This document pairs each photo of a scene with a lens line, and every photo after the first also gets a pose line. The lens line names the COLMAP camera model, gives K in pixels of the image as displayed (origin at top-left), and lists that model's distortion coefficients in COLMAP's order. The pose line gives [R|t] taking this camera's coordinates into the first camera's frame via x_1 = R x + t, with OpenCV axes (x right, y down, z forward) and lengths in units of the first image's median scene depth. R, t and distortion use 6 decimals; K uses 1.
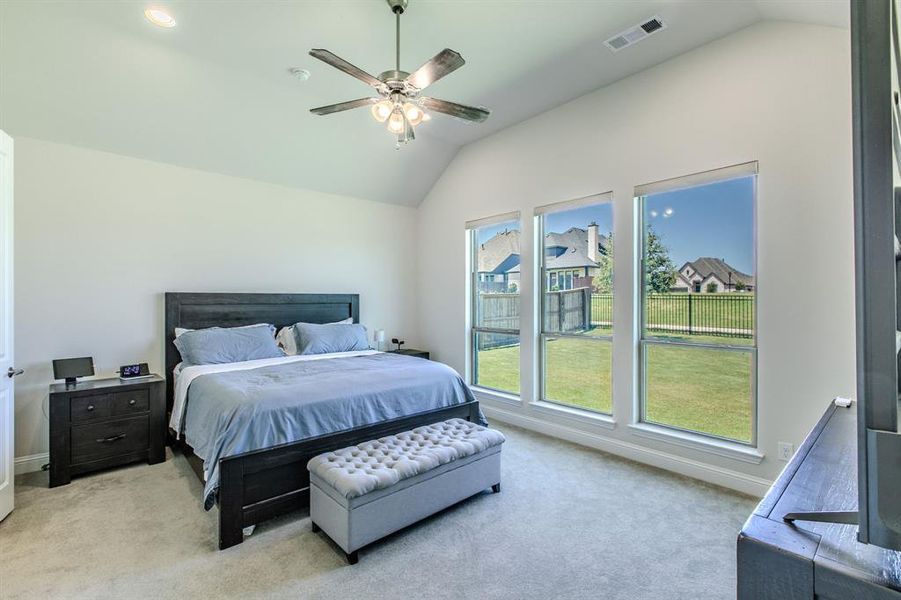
lens RADIAL K [[400.0, 0, 450.5], [0, 400.0, 300.0], [0, 0, 1]] dist [0.000897, -0.000139]
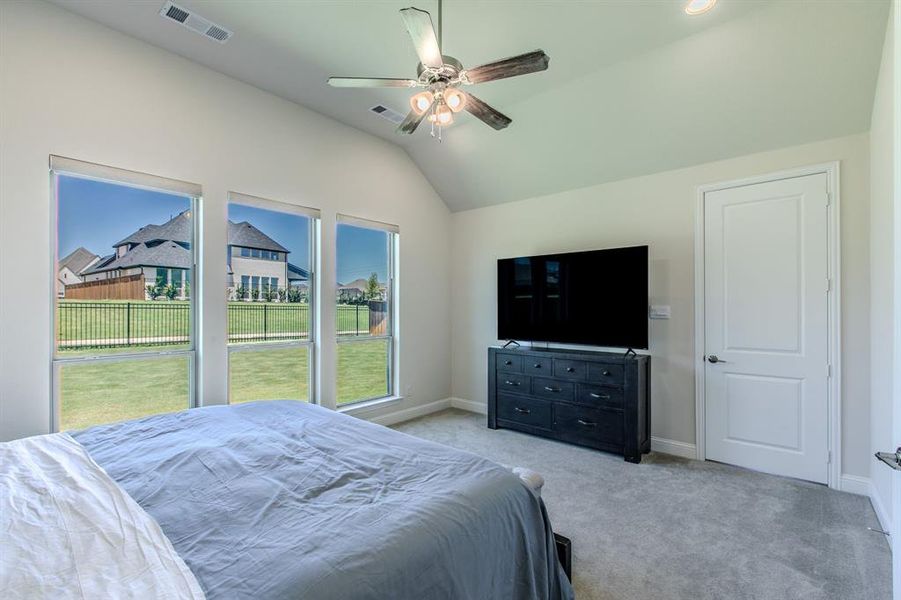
lens RADIAL K [[400.0, 0, 450.5], [0, 400.0, 300.0], [0, 0, 1]] dist [0.000897, -0.000139]
pose [[-0.144284, 0.015089, 0.989421, -0.407268], [-0.002737, 0.999874, -0.015647, -0.008002], [-0.989533, -0.004965, -0.144225, 0.448675]]
